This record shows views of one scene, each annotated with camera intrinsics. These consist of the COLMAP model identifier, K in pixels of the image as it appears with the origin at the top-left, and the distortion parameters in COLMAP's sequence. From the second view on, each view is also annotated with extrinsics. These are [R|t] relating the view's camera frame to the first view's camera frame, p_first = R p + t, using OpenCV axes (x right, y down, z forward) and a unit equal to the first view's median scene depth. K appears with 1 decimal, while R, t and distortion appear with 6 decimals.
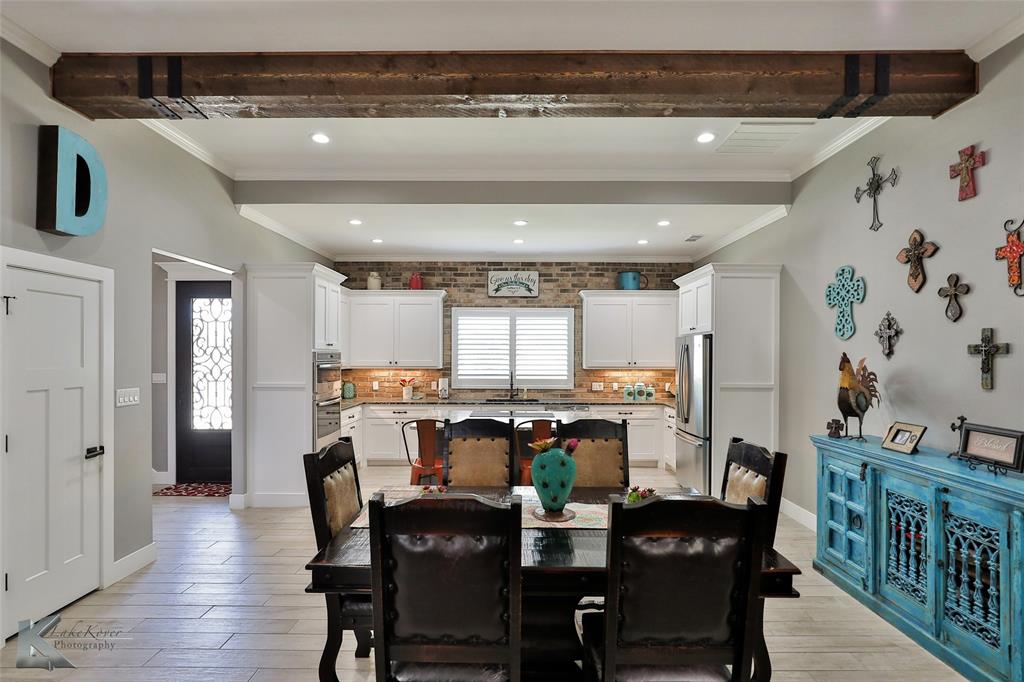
lens RADIAL K [[497.8, 0, 513.8], [0, 497.8, 351.9], [0, 0, 1]] dist [-0.020048, 0.008802]
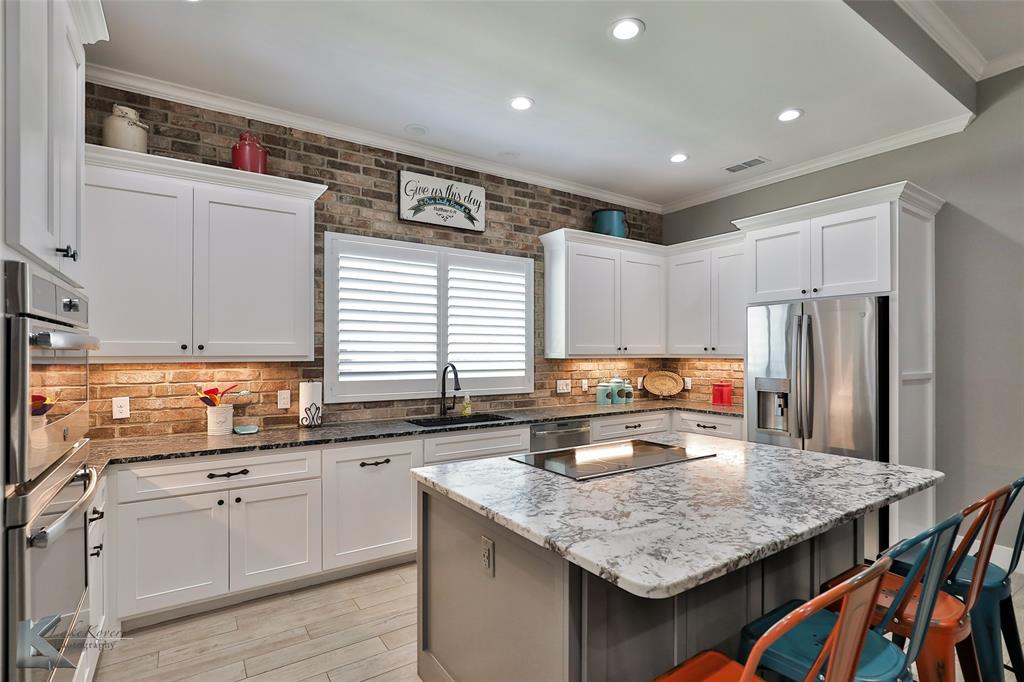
lens RADIAL K [[497.8, 0, 519.7], [0, 497.8, 349.5], [0, 0, 1]] dist [-0.020048, 0.008802]
pose [[0.827077, -0.000333, 0.562088, -0.240930], [-0.000701, 0.999998, 0.001624, 0.022090], [-0.562087, -0.001737, 0.827076, 0.515818]]
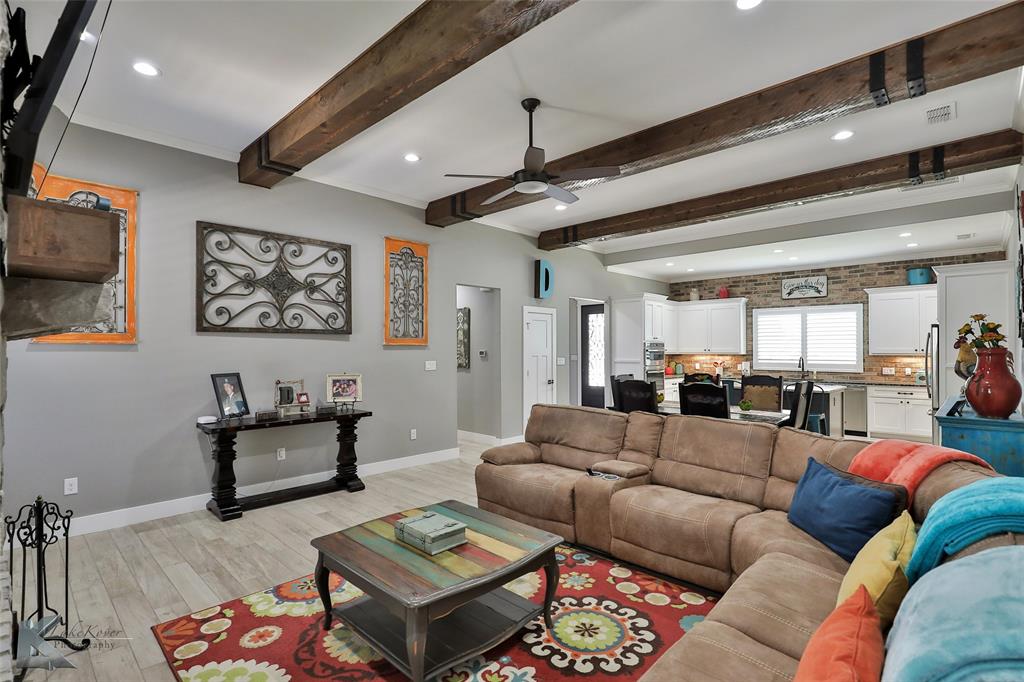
lens RADIAL K [[497.8, 0, 508.4], [0, 497.8, 343.9], [0, 0, 1]] dist [-0.020048, 0.008802]
pose [[0.722355, -0.010991, -0.691435, 0.329300], [0.005751, 0.999935, -0.009887, 0.013993], [0.691499, 0.003166, 0.722371, -0.431215]]
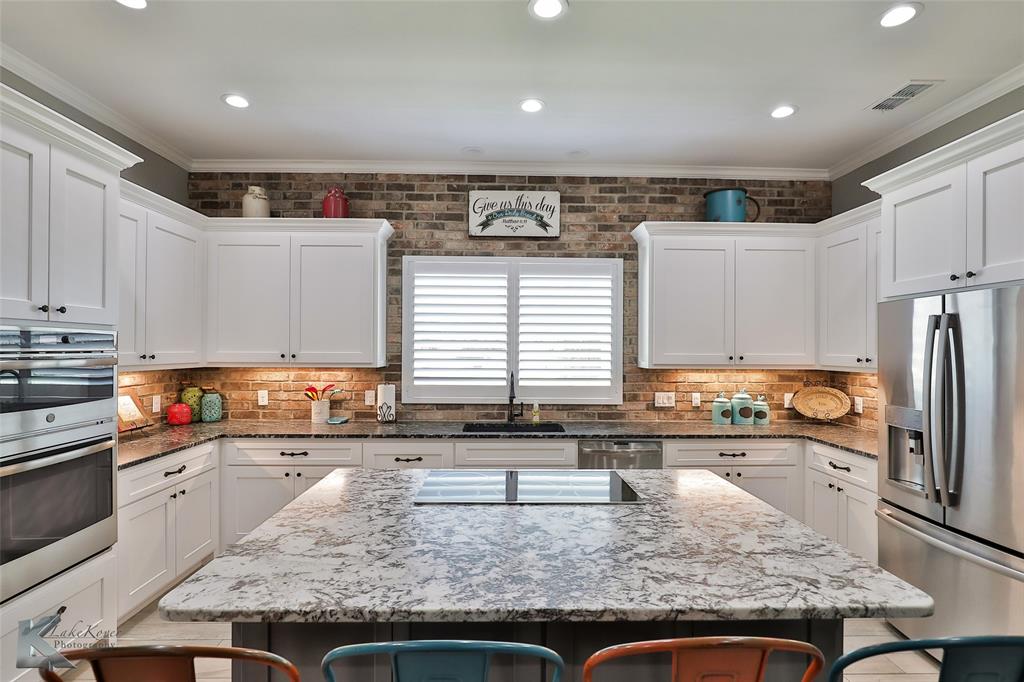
lens RADIAL K [[497.8, 0, 512.0], [0, 497.8, 344.4], [0, 0, 1]] dist [-0.020048, 0.008802]
pose [[0.999723, 0.002626, 0.023370, -0.016723], [-0.002611, 0.999996, -0.000678, 0.008848], [-0.023372, 0.000617, 0.999727, 0.454935]]
